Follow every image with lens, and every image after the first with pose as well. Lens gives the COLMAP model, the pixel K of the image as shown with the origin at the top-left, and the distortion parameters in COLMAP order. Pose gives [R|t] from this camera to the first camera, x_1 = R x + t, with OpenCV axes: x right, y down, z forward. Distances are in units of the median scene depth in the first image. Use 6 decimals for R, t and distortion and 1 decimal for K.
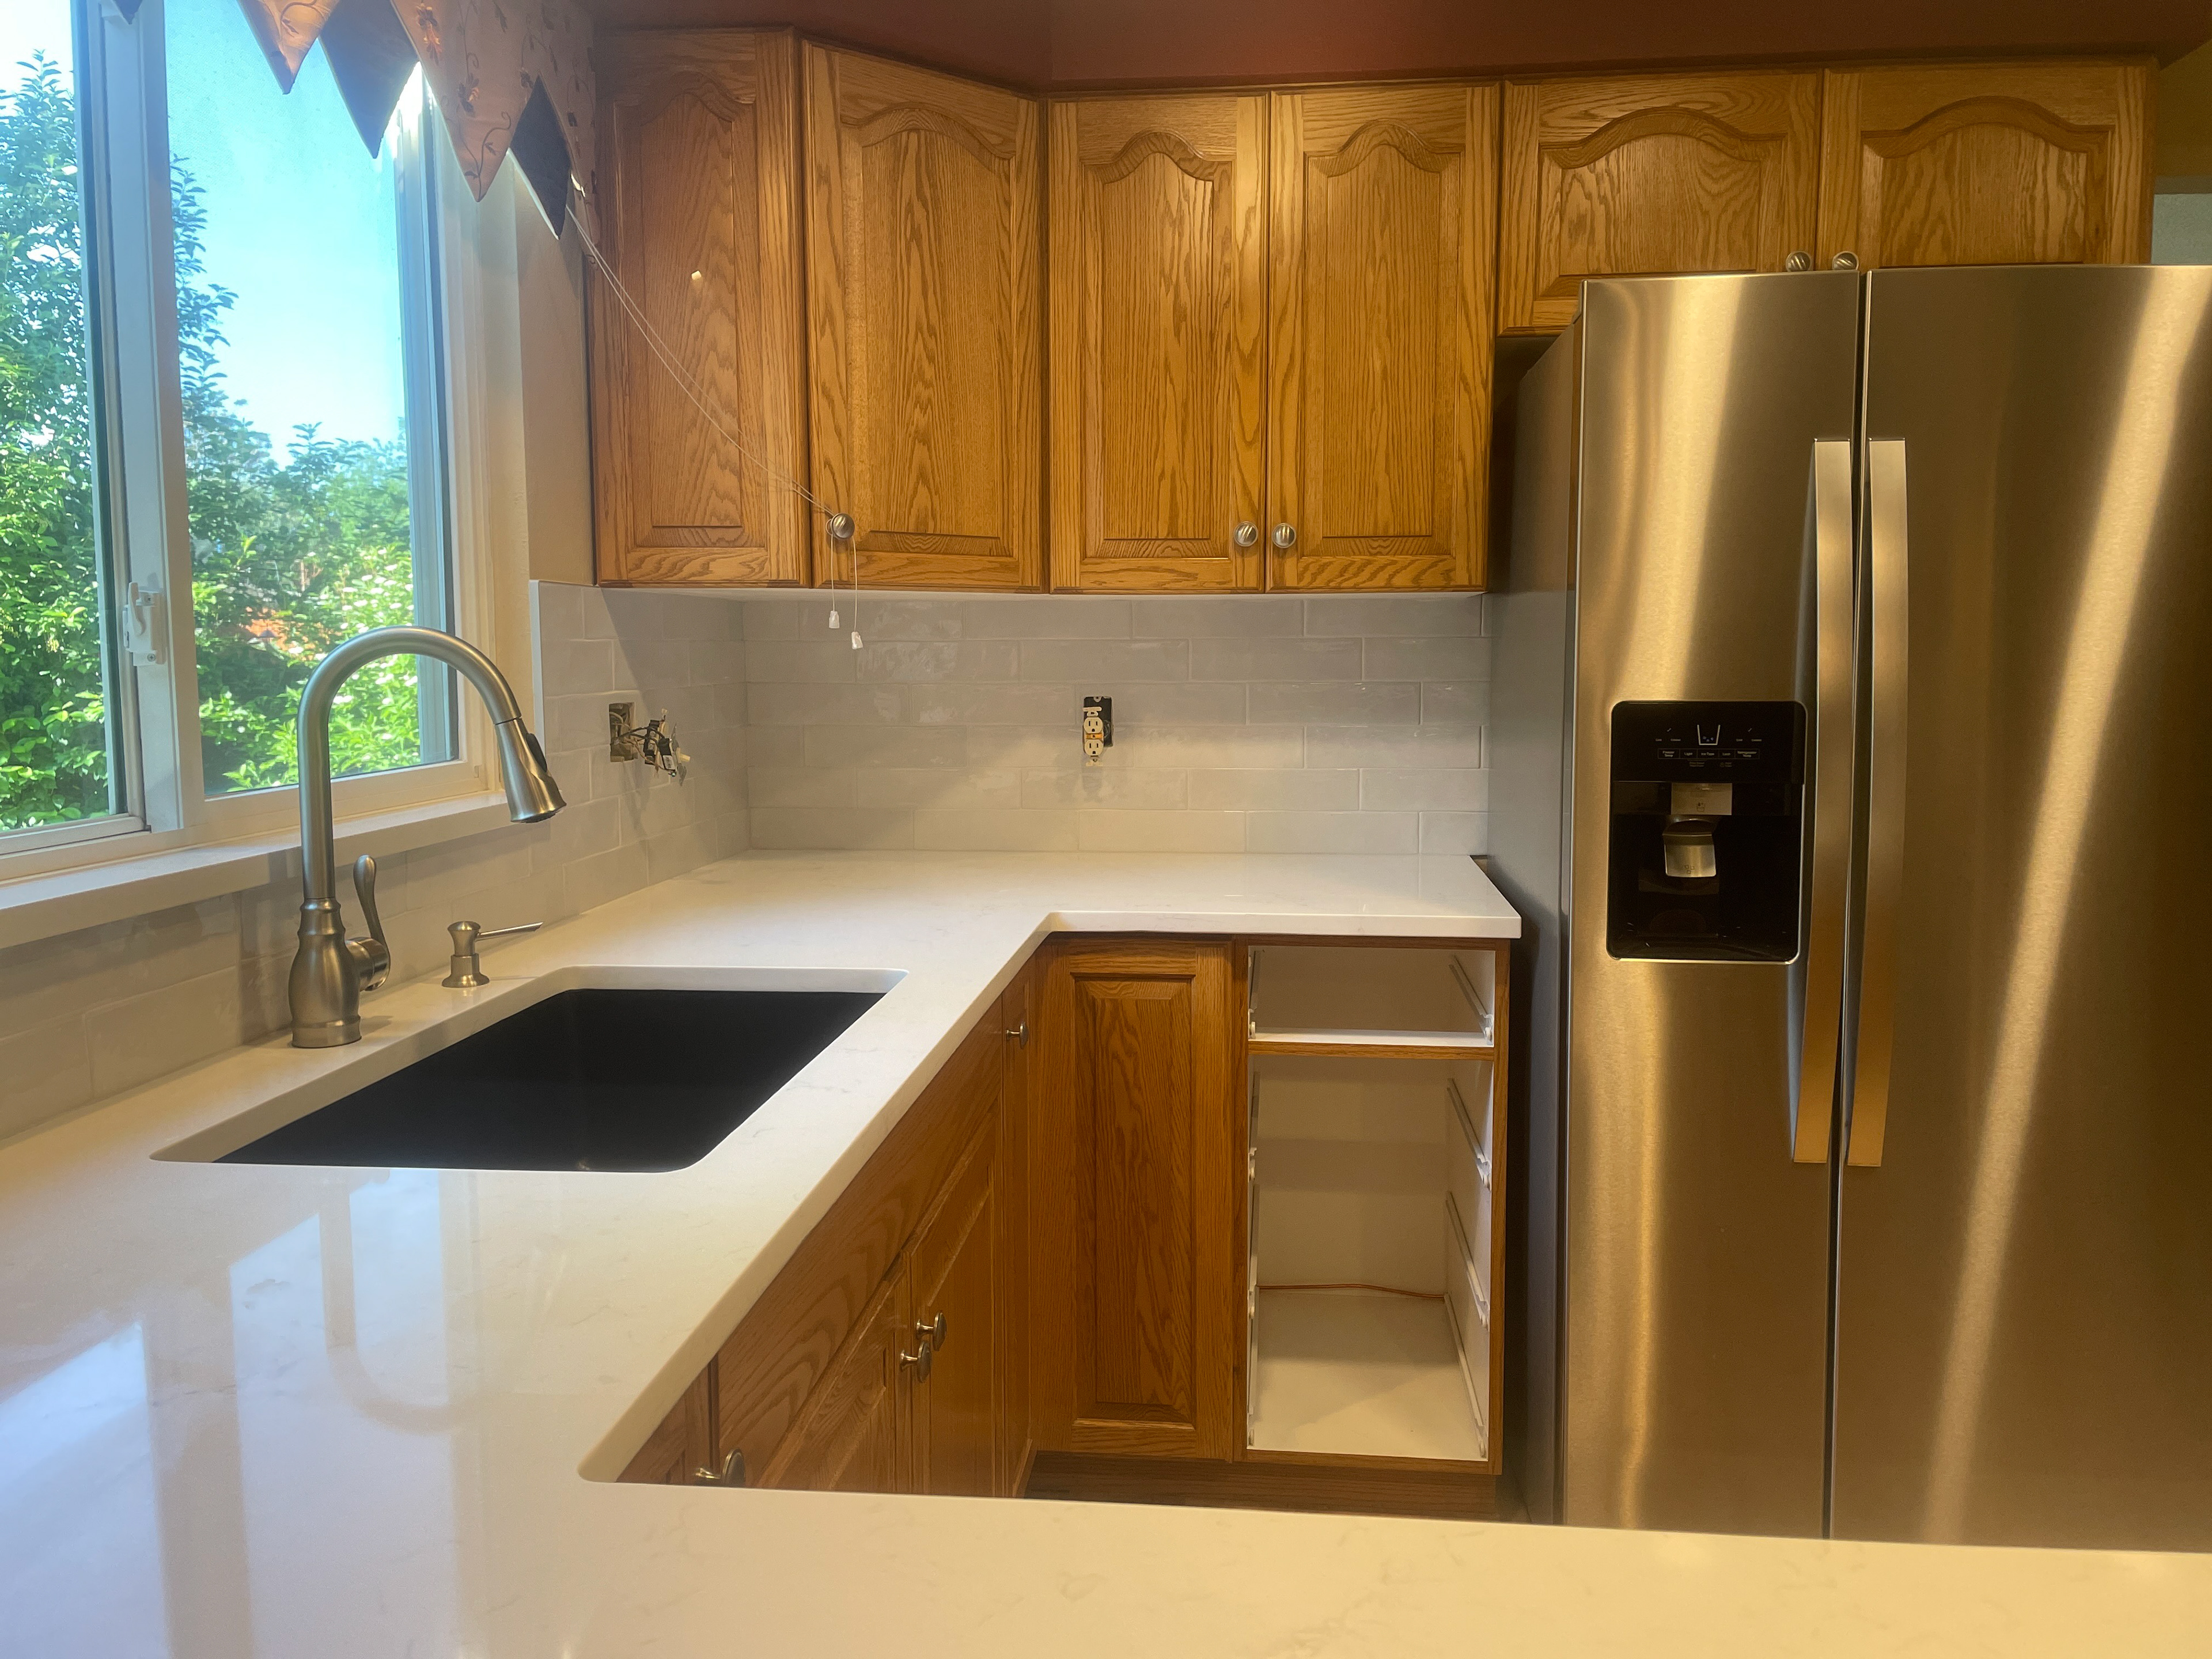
lens RADIAL K [[1674.2, 0, 1118.4], [0, 1674.2, 804.6], [0, 0, 1]] dist [0.079757, -0.105278]
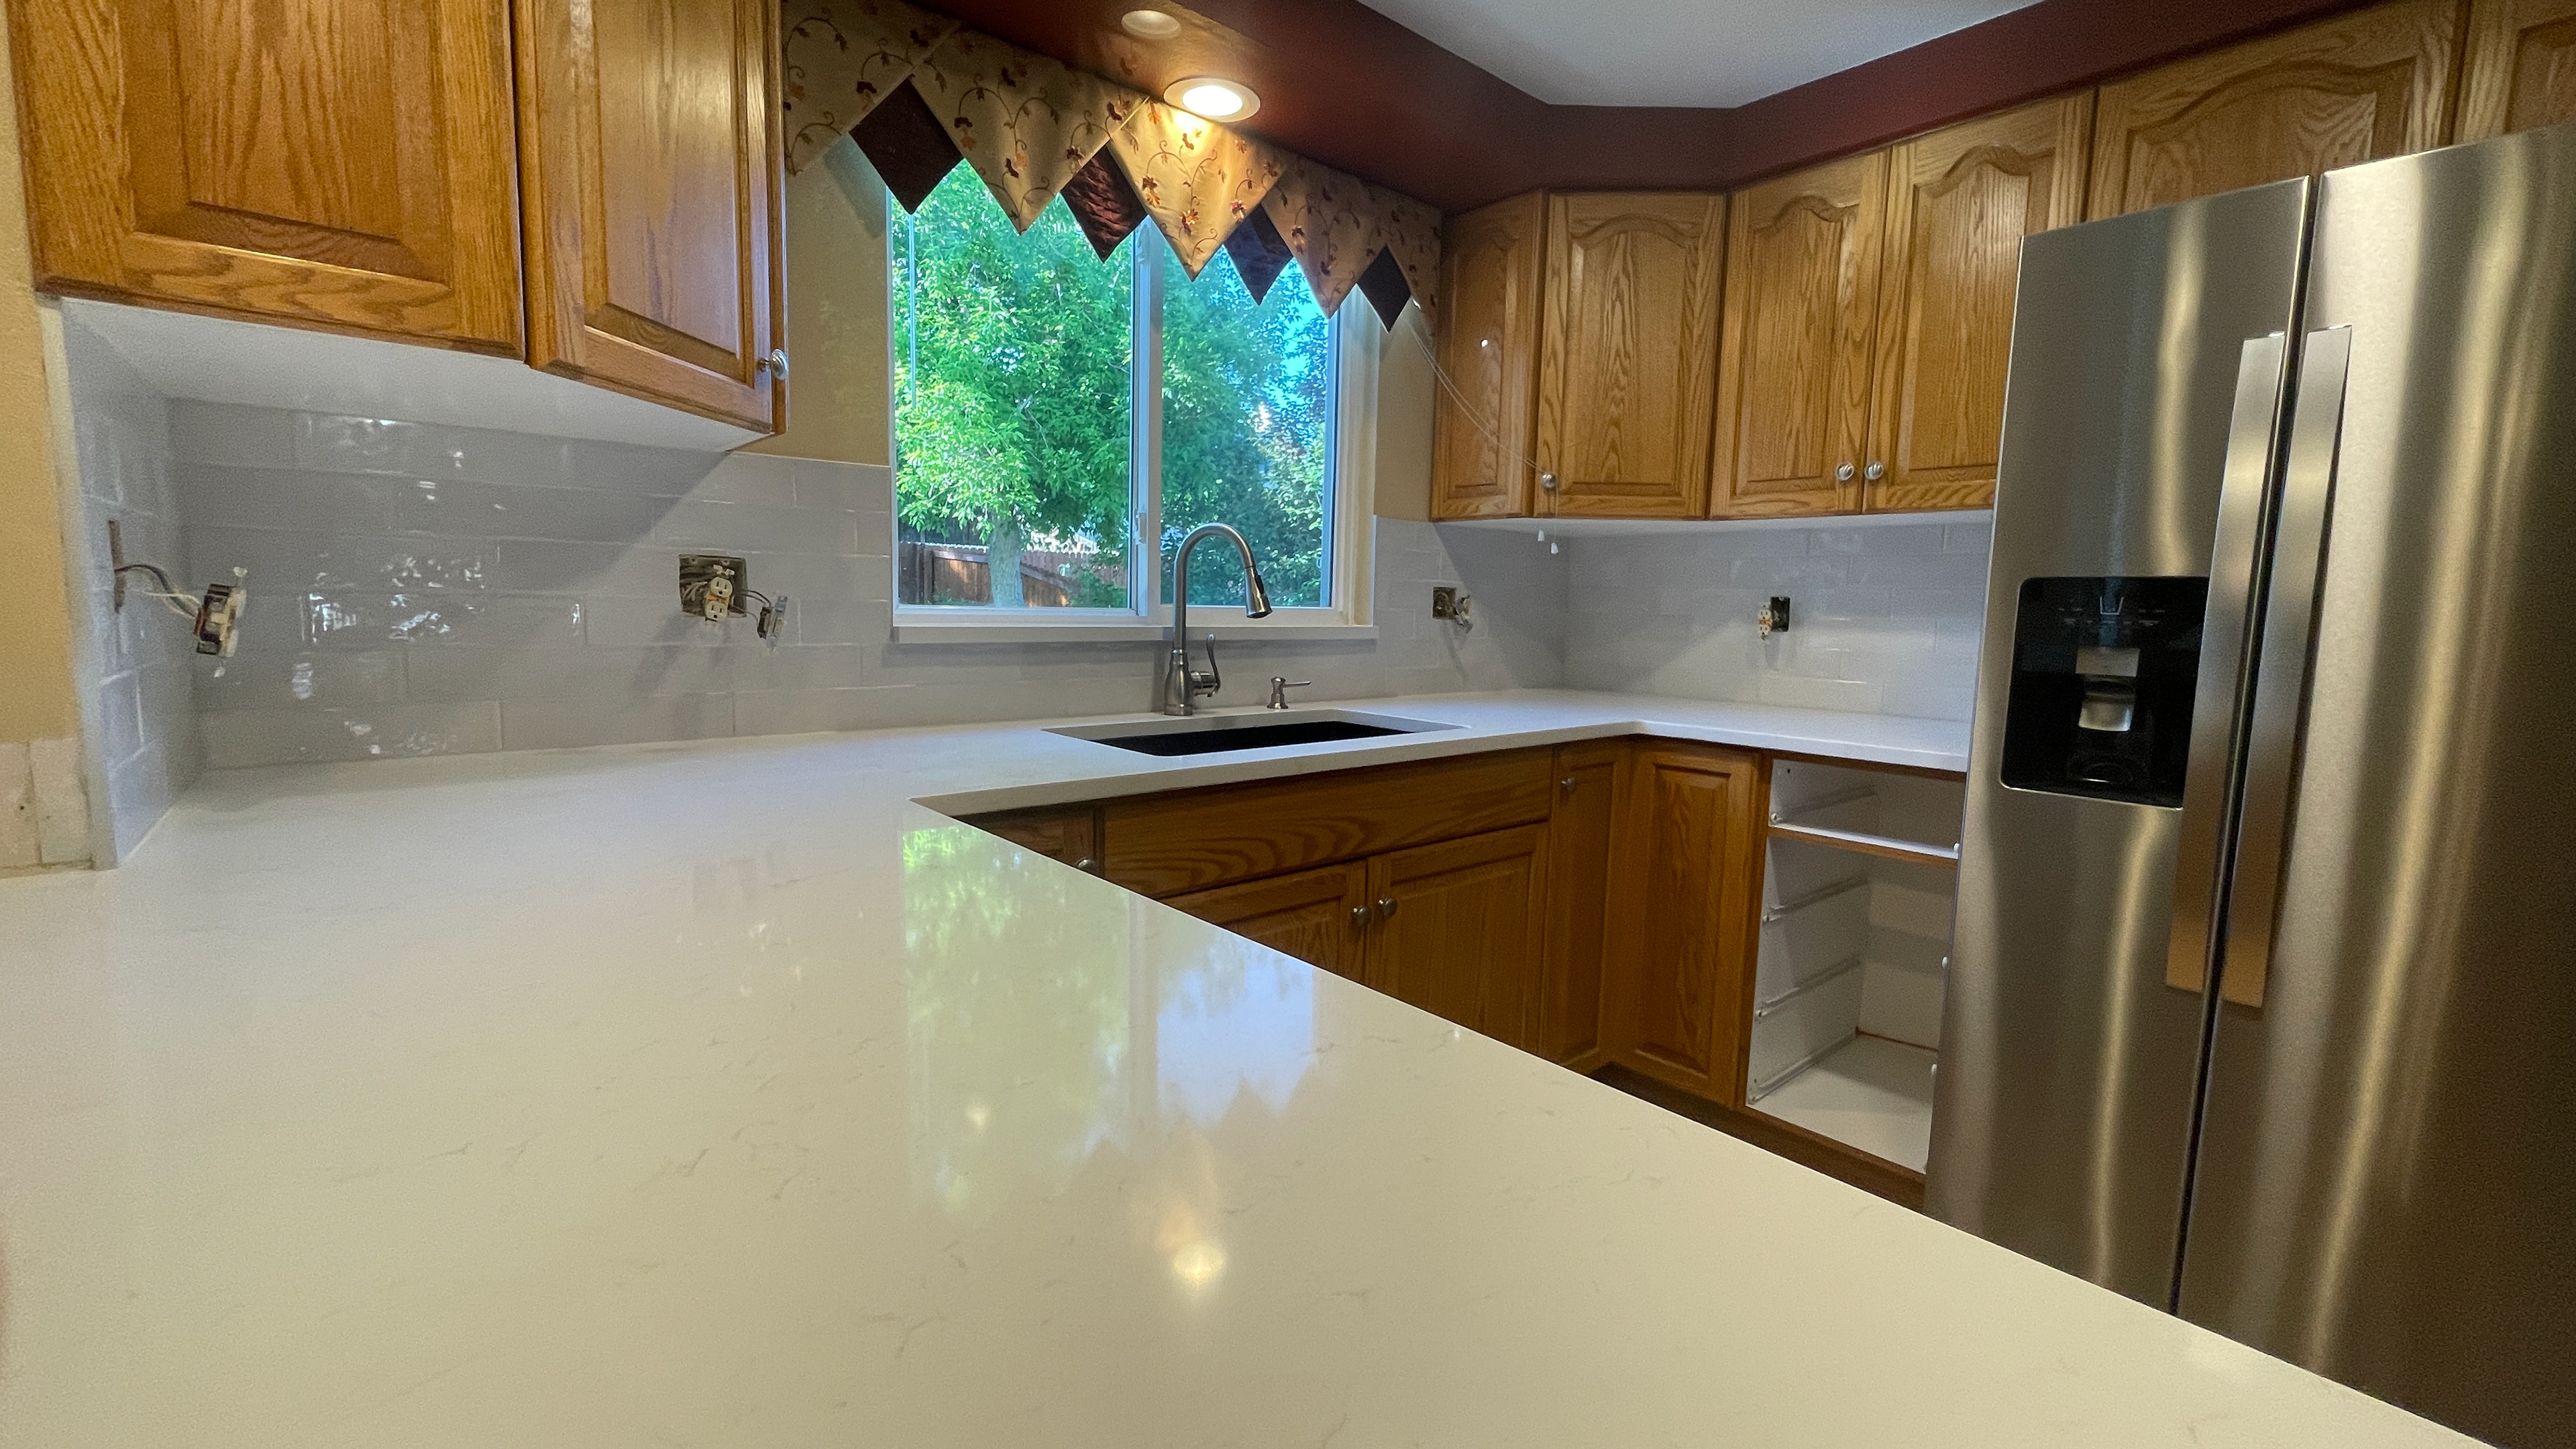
lens RADIAL K [[1046.1, 0, 1295.9], [0, 1046.1, 719.1], [0, 0, 1]] dist [-0.005216, 0.000145]
pose [[0.725784, 0.095190, -0.681305, 0.371074], [-0.091035, 0.994960, 0.042035, 0.048829], [0.681872, 0.031514, 0.730792, 0.074886]]
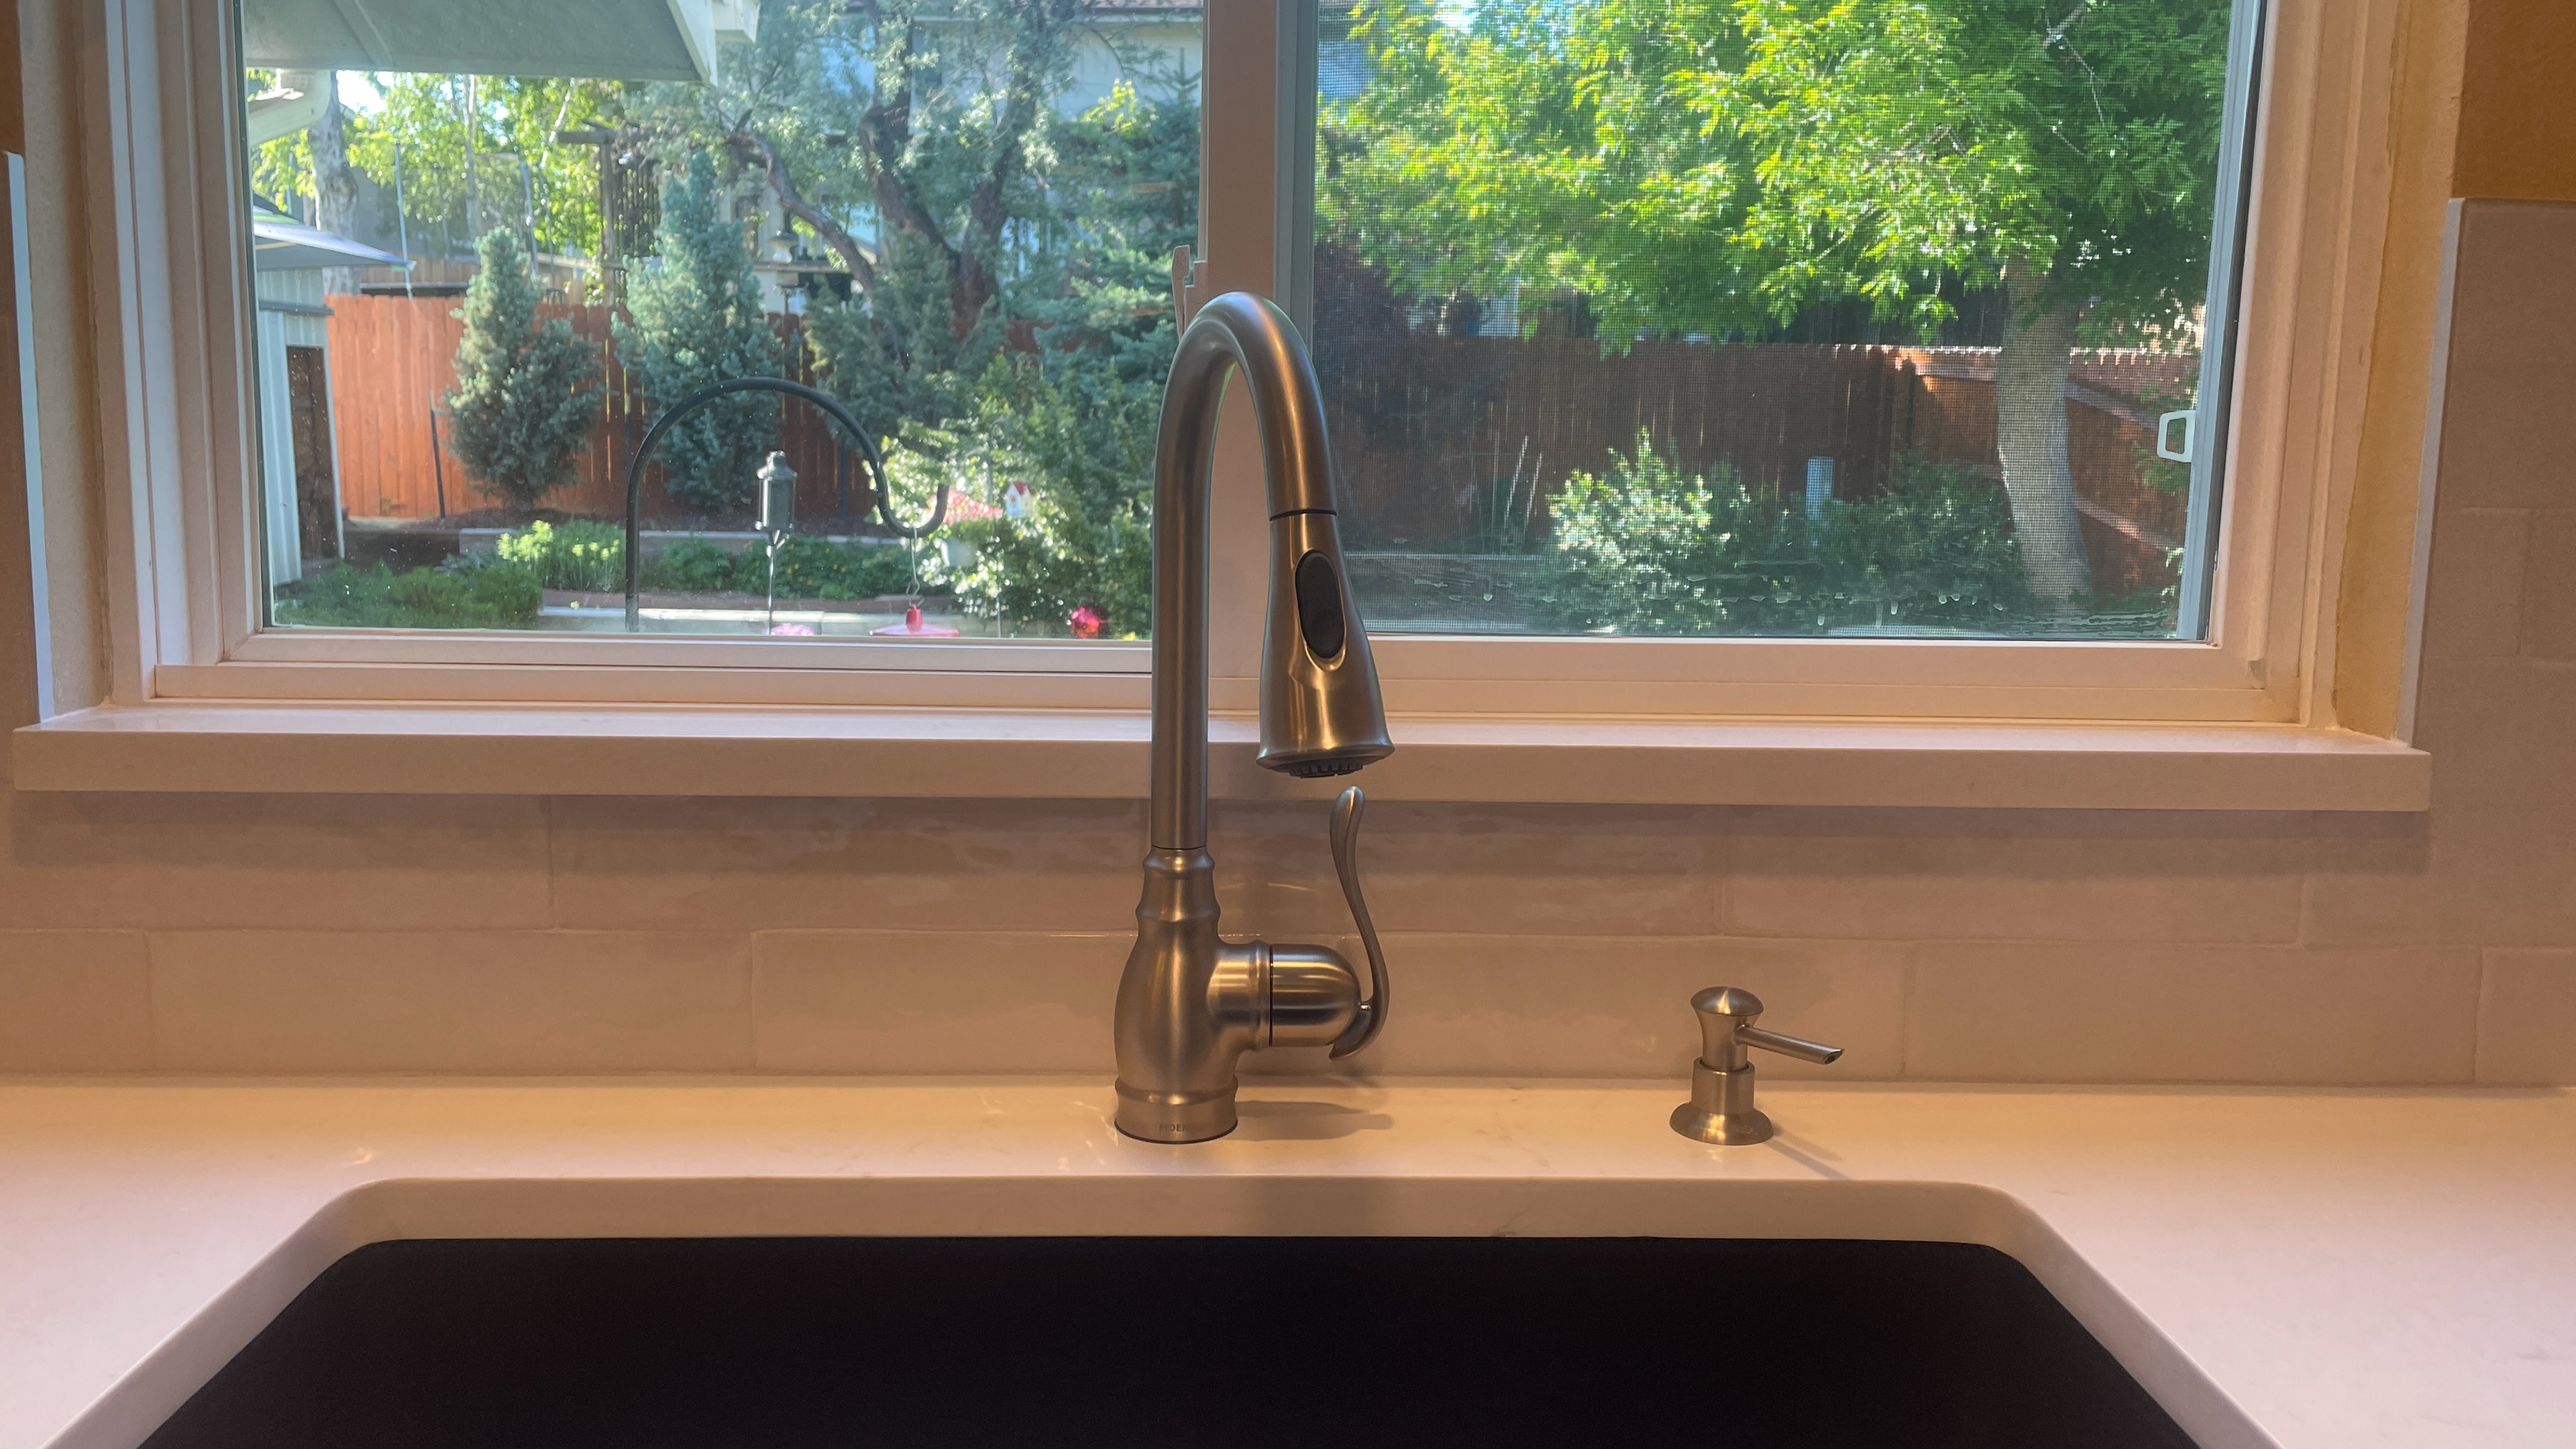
lens RADIAL K [[1955.3, 0, 1305.5], [0, 1955.3, 693.4], [0, 0, 1]] dist [0.082039, -0.111060]
pose [[0.133906, 0.137934, -0.981348, 0.065262], [-0.113602, 0.985875, 0.123069, -0.042981], [0.984461, 0.095004, 0.147684, 0.615353]]
